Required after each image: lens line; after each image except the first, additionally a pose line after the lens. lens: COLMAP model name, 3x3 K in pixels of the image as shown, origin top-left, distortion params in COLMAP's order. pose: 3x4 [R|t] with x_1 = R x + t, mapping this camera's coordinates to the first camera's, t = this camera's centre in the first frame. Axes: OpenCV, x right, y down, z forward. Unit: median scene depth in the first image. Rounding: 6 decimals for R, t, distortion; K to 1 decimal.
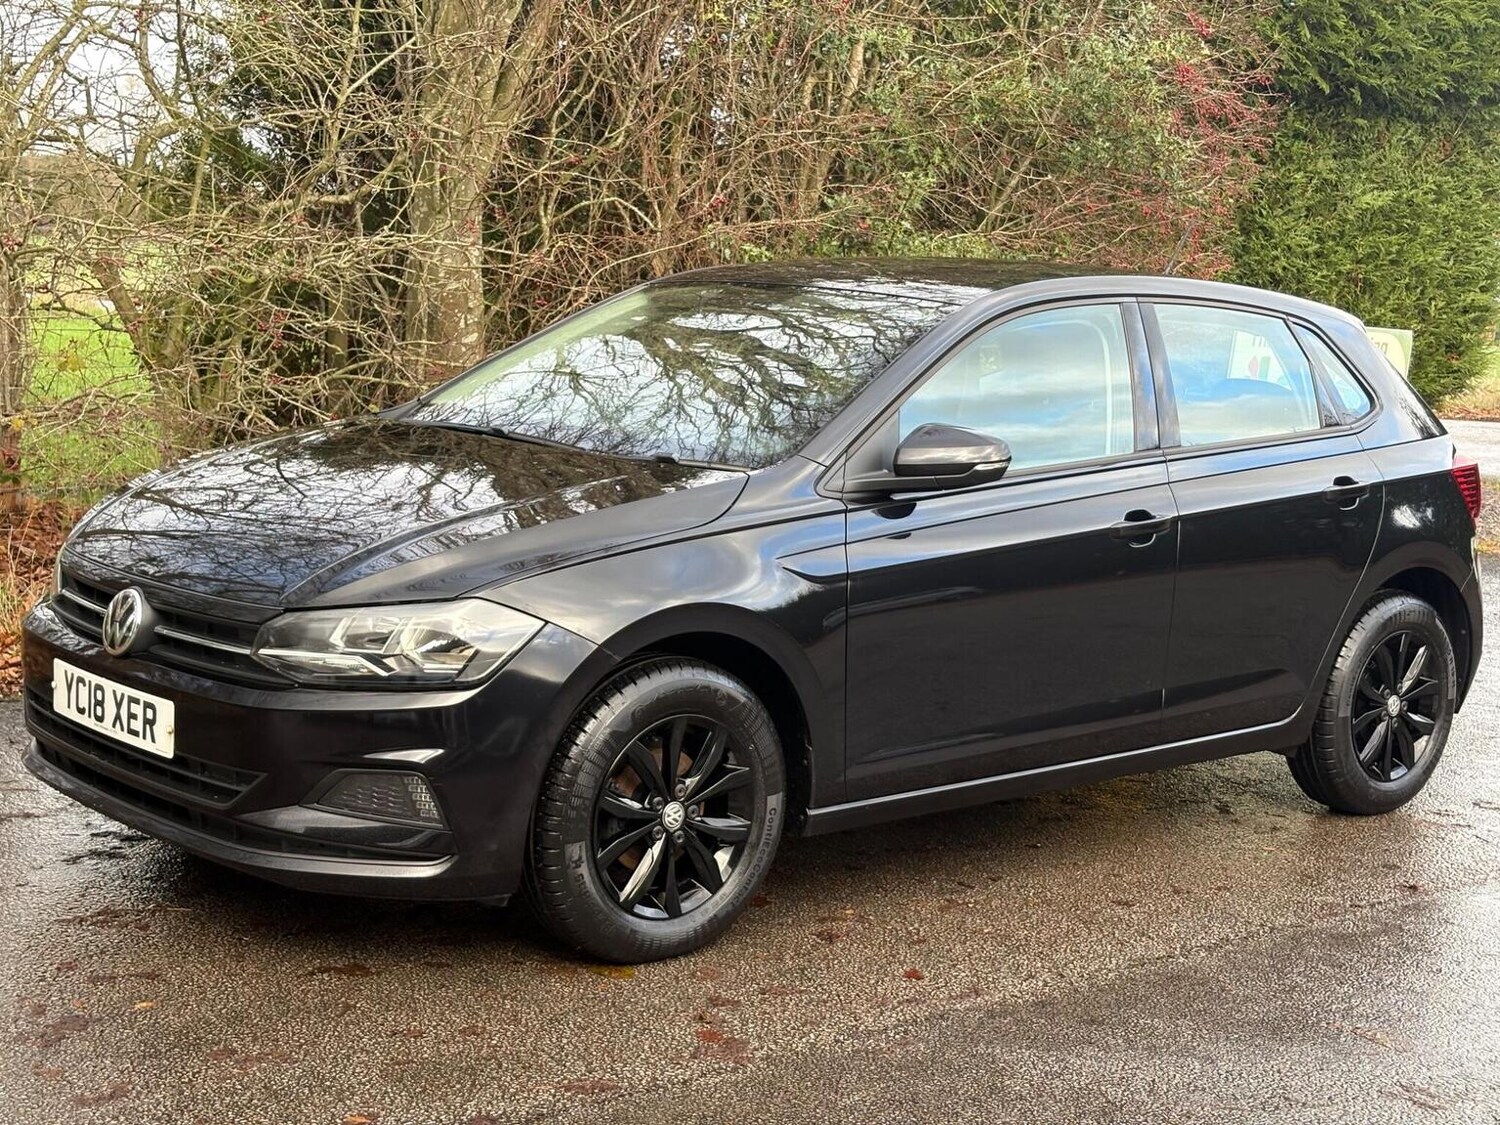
lens RADIAL K [[2092.9, 0, 772.0], [0, 2092.9, 558.1], [0, 0, 1]] dist [0.153219, -0.485108]
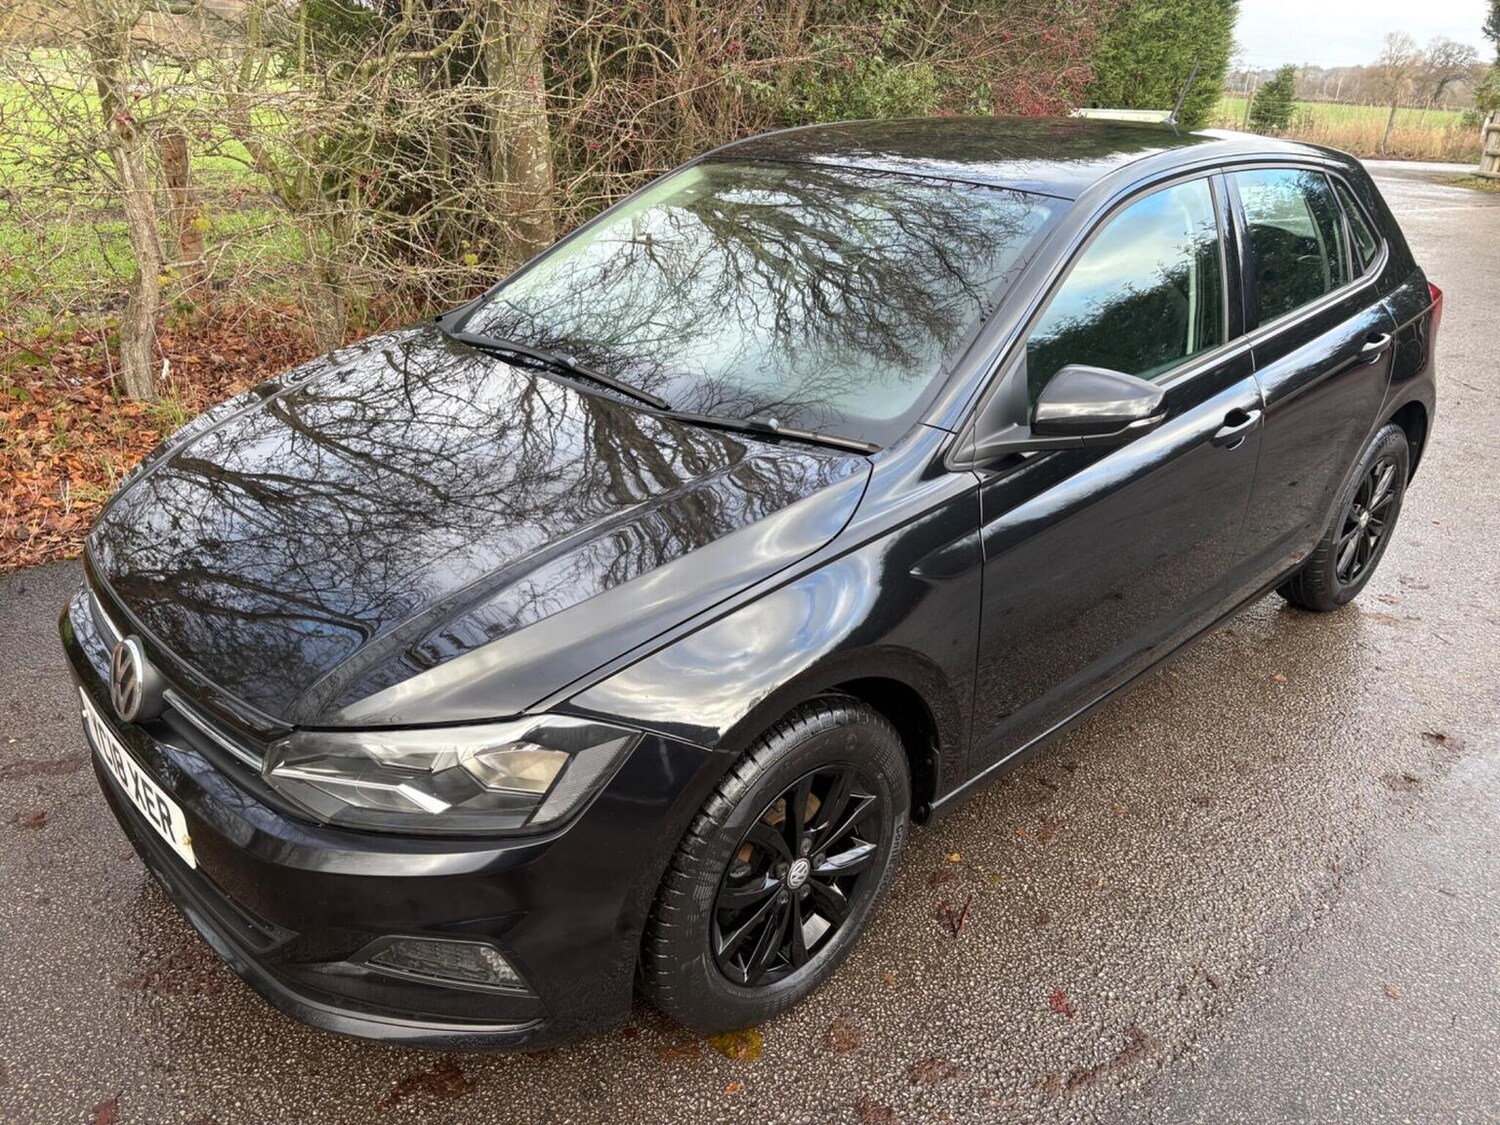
lens RADIAL K [[1121.2, 0, 746.0], [0, 1121.2, 565.0], [0, 0, 1]] dist [0.031752, -0.030442]
pose [[0.999331, -0.036356, 0.003979, -0.063014], [0.033812, 0.959869, 0.278404, -0.123186], [-0.013940, -0.278083, 0.960456, 0.563652]]
